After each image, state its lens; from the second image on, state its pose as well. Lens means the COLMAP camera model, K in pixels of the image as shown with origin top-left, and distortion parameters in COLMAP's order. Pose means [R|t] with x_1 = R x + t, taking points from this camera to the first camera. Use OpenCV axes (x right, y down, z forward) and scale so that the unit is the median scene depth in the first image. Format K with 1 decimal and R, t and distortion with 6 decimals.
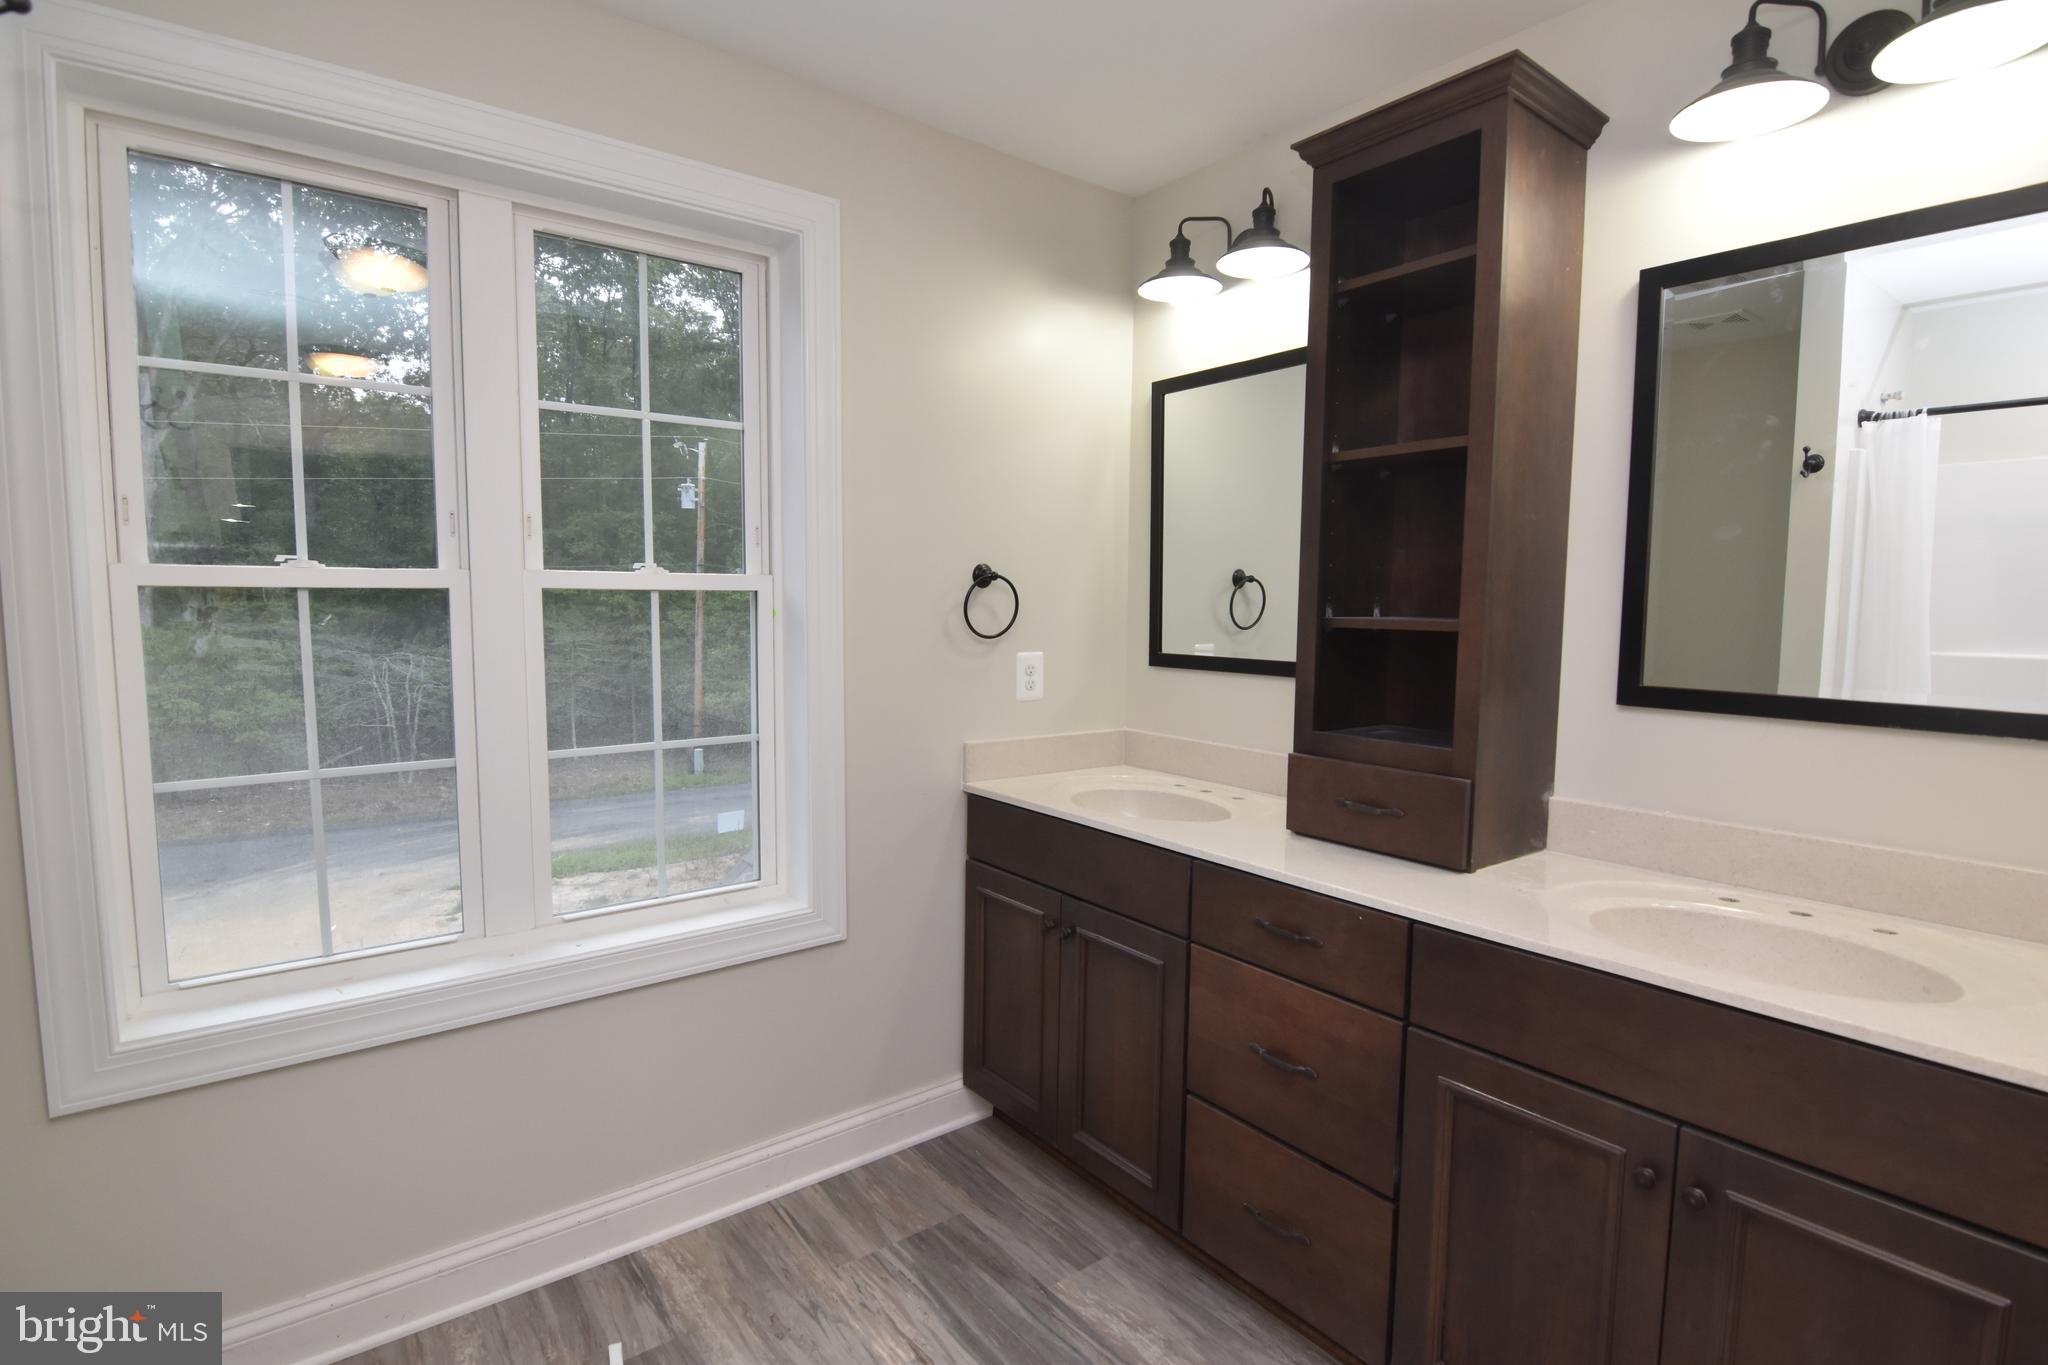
lens RADIAL K [[987.1, 0, 1030.1], [0, 987.1, 681.9], [0, 0, 1]] dist [-0.007127, -0.009616]
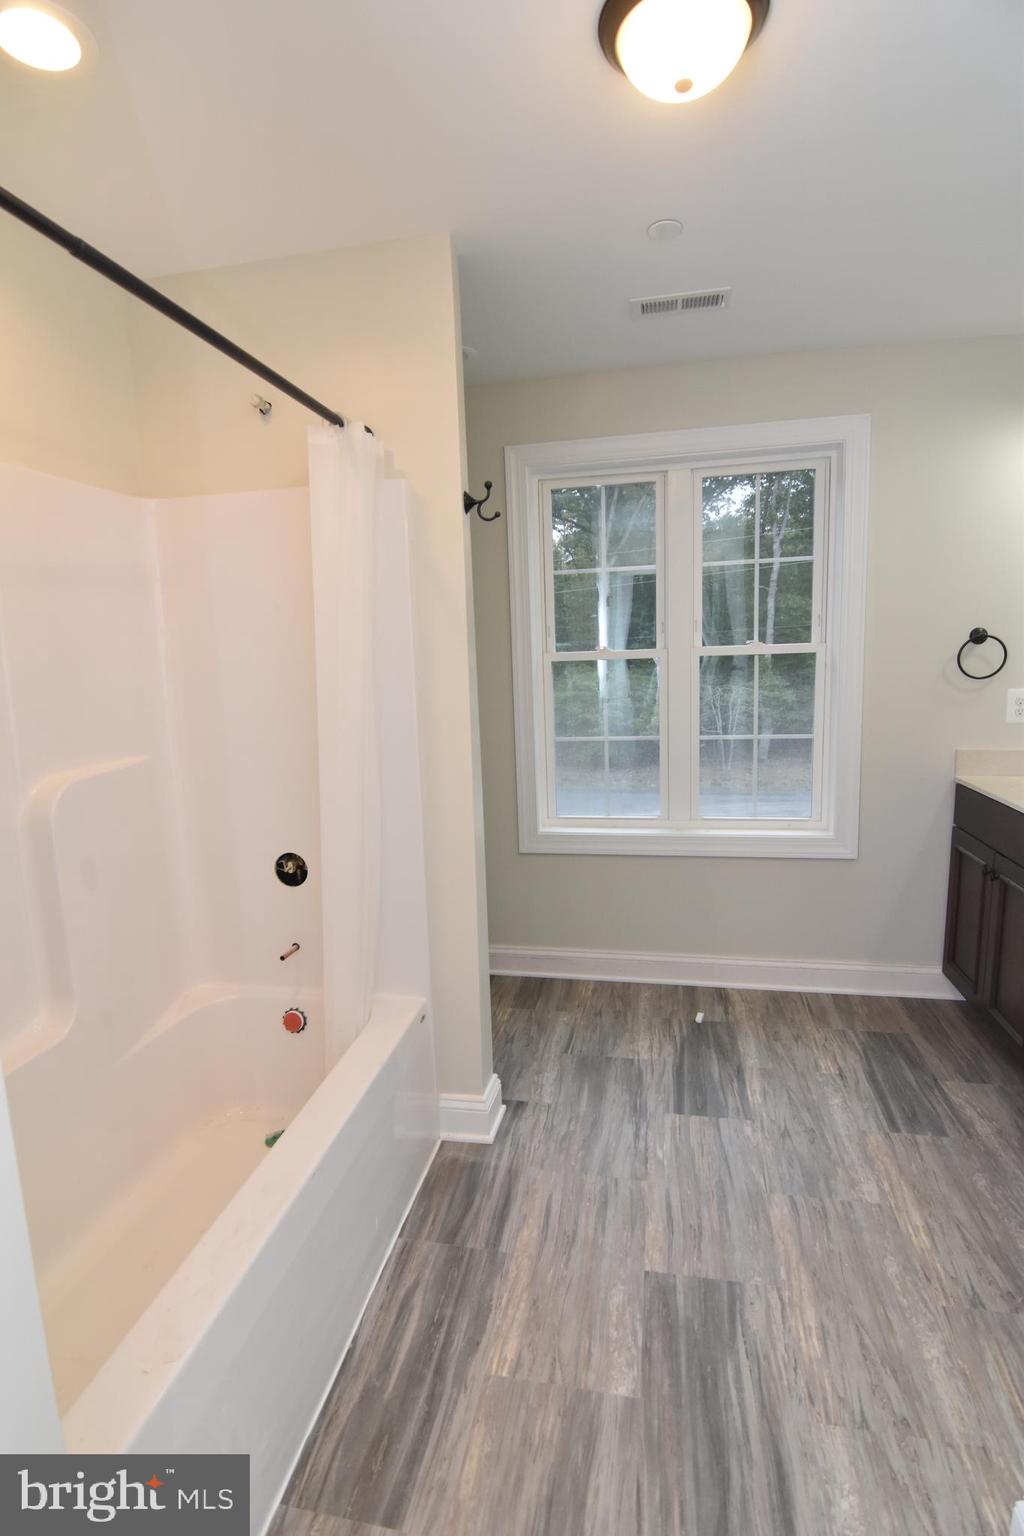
lens RADIAL K [[740.3, 0, 512.0], [0, 740.3, 768.0], [0, 0, 1]] dist [-0.007127, -0.009616]
pose [[0.650795, 0.085305, -0.754446, 0.396613], [-0.024949, 0.995534, 0.091043, 0.005925], [0.758844, -0.040428, 0.650017, -0.282190]]
